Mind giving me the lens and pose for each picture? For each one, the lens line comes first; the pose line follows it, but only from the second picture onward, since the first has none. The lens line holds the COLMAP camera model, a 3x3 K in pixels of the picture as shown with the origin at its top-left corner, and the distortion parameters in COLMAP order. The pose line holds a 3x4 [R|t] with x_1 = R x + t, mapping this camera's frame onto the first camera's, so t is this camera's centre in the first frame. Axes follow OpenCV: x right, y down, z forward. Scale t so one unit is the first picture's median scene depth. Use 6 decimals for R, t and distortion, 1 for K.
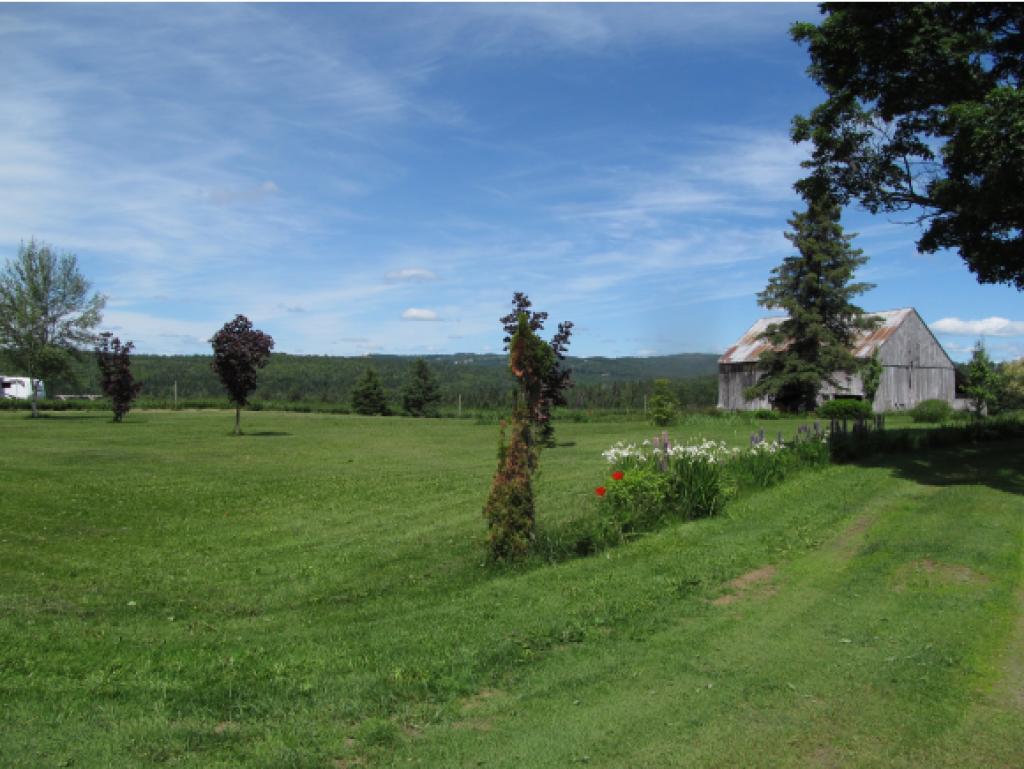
lens RADIAL K [[842.9, 0, 513.7], [0, 842.9, 366.9], [0, 0, 1]] dist [-0.030538, 0.005191]
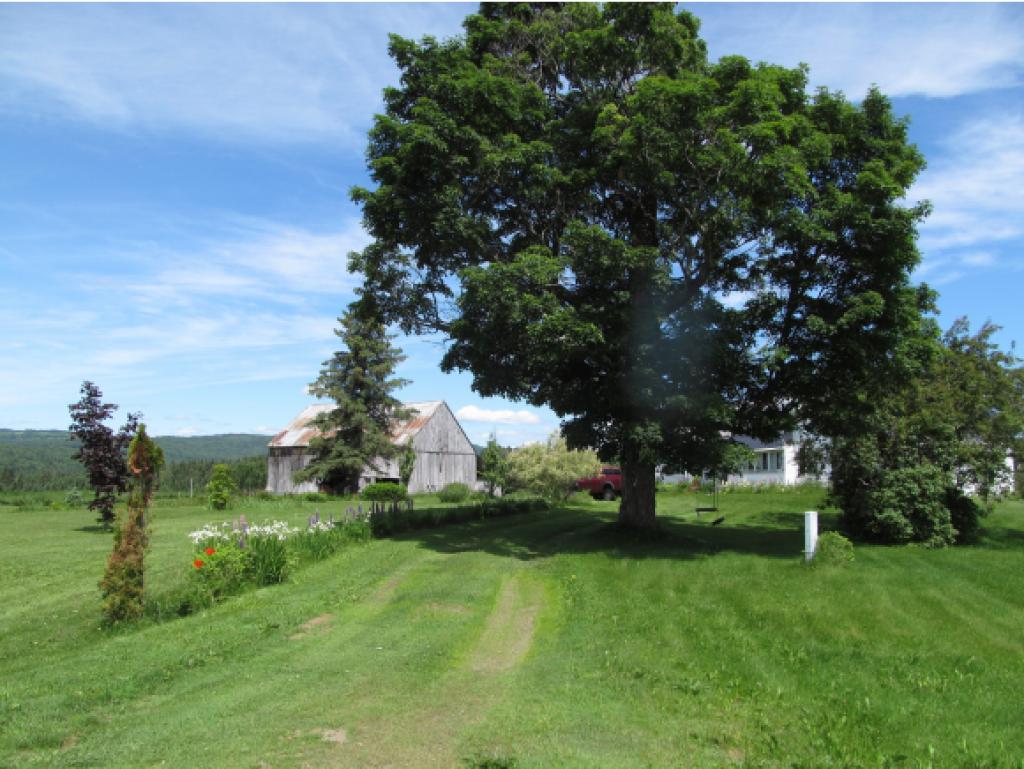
lens RADIAL K [[856.6, 0, 506.5], [0, 856.6, 397.0], [0, 0, 1]] dist [-0.051488, 0.009374]
pose [[0.869569, 0.042778, 0.491956, -0.066468], [-0.013621, 0.997939, -0.062700, -0.014362], [-0.493624, 0.047821, 0.868360, -0.173374]]
